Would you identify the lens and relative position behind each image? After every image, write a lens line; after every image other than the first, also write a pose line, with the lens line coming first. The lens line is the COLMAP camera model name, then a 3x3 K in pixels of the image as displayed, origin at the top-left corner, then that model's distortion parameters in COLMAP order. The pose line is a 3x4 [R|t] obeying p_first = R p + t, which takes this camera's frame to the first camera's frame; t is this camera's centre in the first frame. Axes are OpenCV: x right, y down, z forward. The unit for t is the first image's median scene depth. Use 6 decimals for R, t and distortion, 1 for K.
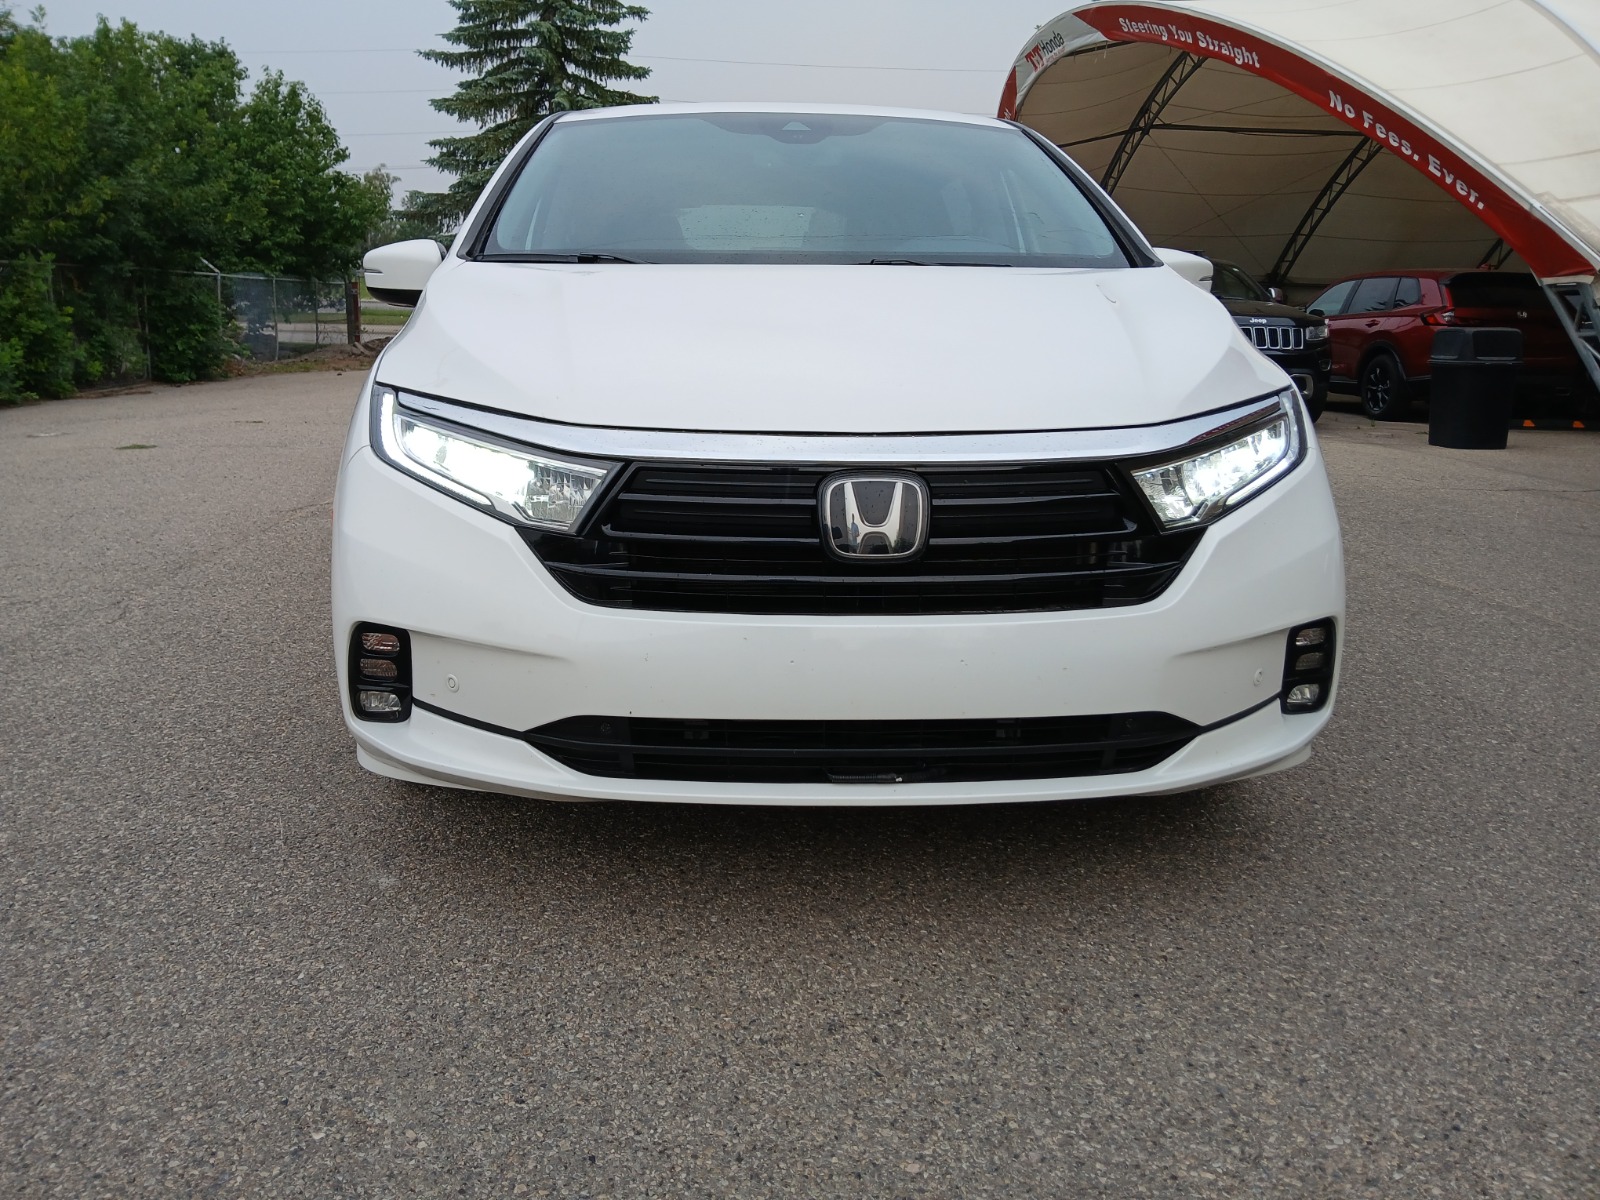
lens RADIAL K [[1224.8, 0, 797.9], [0, 1224.8, 603.1], [0, 0, 1]] dist [-0.005639, -0.015196]
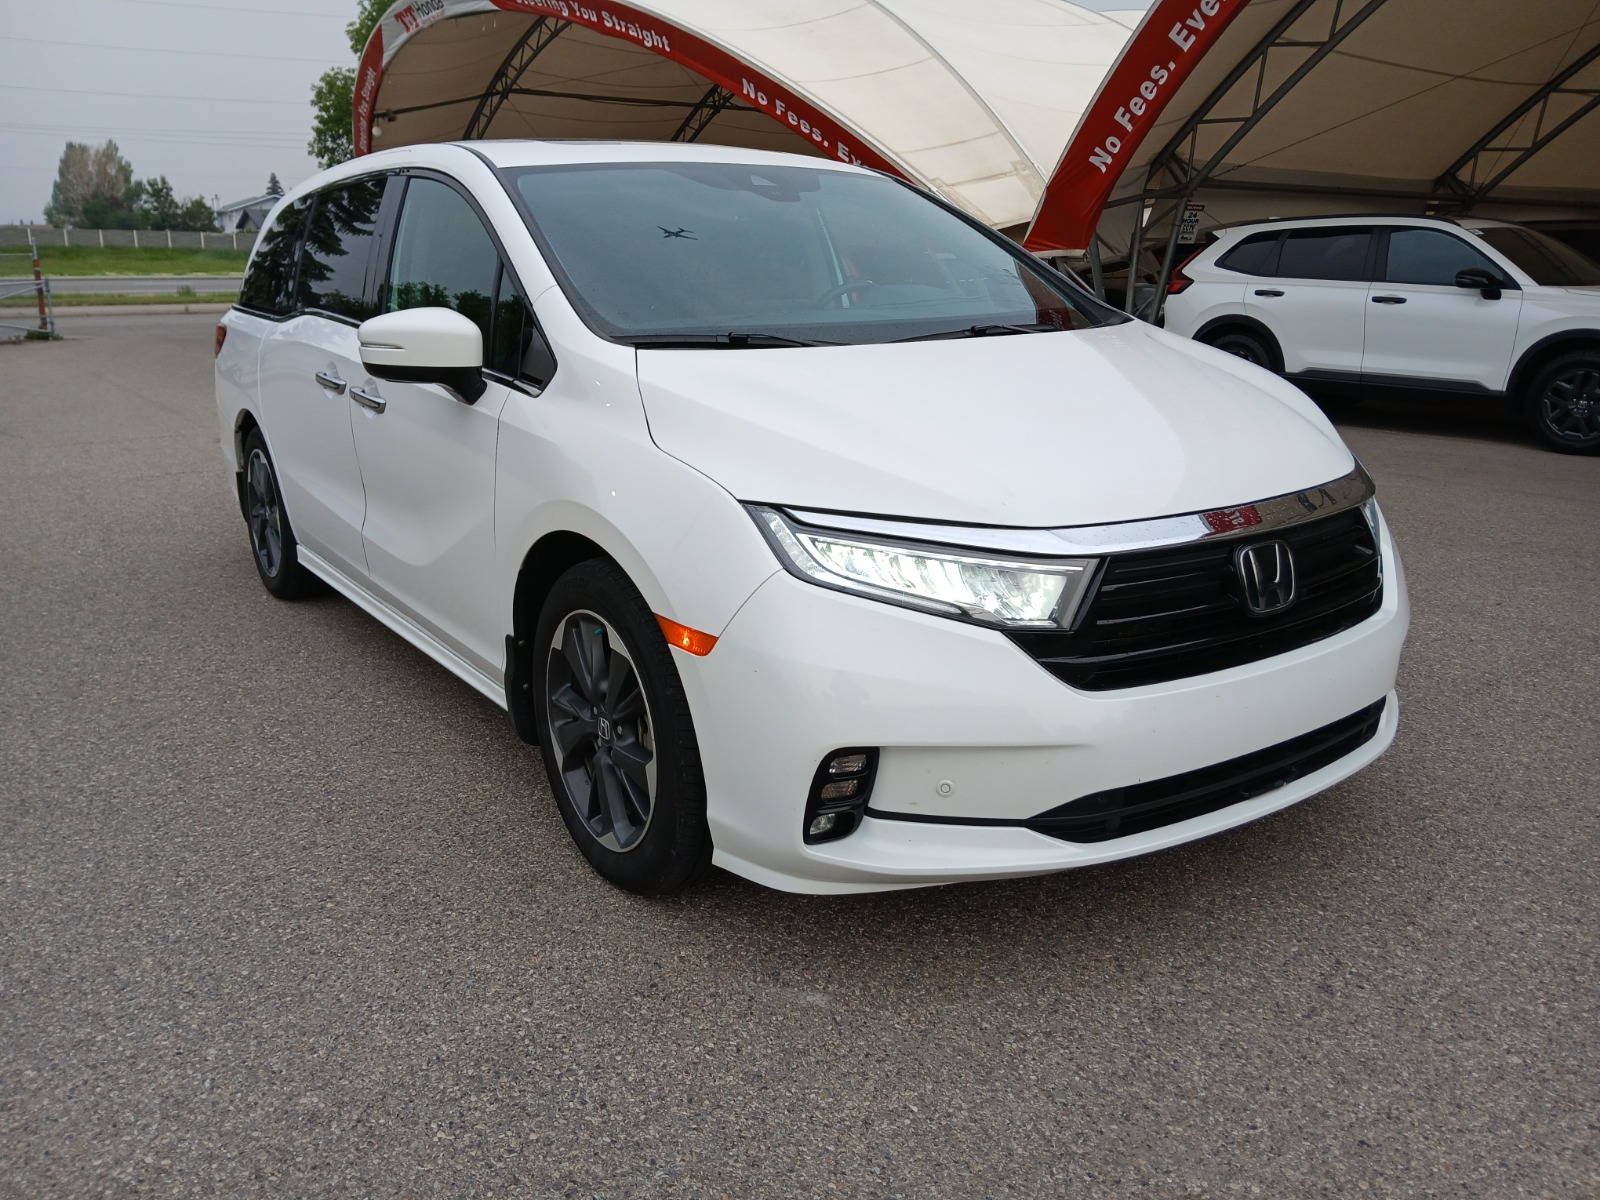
lens RADIAL K [[1224.8, 0, 794.9], [0, 1224.8, 597.8], [0, 0, 1]] dist [-0.005639, -0.015196]
pose [[0.860196, -0.154501, 0.485996, -0.149773], [0.139276, 0.987946, 0.067560, -0.031317], [-0.490576, 0.009573, 0.871346, 0.027700]]
